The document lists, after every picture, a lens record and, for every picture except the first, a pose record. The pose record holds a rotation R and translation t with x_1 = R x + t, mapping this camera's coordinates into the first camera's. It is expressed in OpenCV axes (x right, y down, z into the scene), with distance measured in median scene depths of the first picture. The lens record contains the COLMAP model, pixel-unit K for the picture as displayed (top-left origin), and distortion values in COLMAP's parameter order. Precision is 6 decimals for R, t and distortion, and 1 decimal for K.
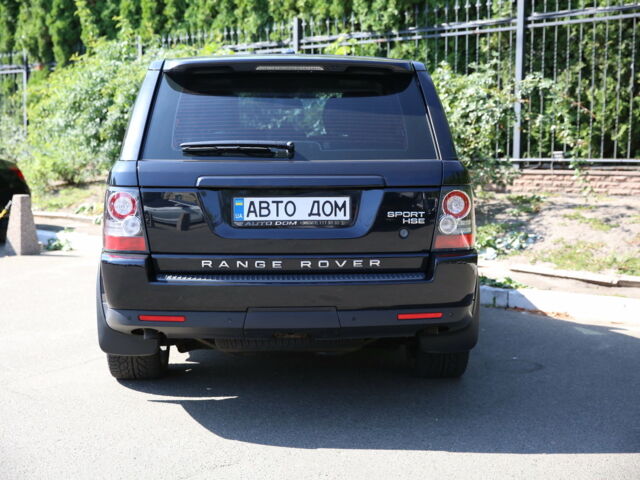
lens RADIAL K [[970.0, 0, 320.2], [0, 970.0, 250.0], [0, 0, 1]] dist [0.050705, 0.030004]
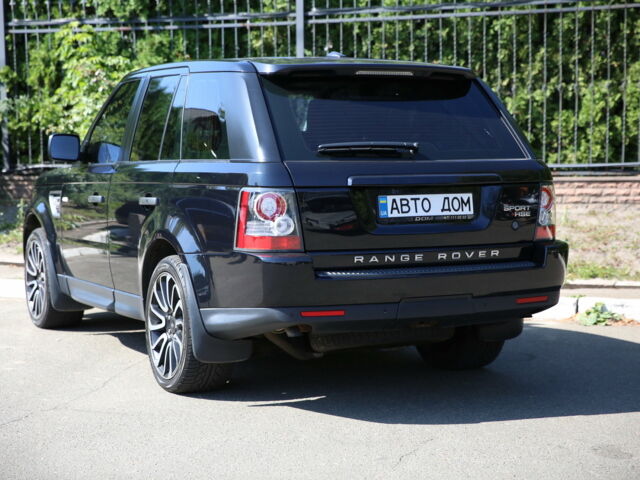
lens RADIAL K [[1239.1, 0, 320.0], [0, 1239.1, 240.0], [0, 0, 1]] dist [0.093725, 0.322328]
pose [[0.919804, -0.030875, 0.391161, -0.259549], [0.045707, 0.998544, -0.028662, 0.011429], [-0.389706, 0.044242, 0.919876, -0.081146]]
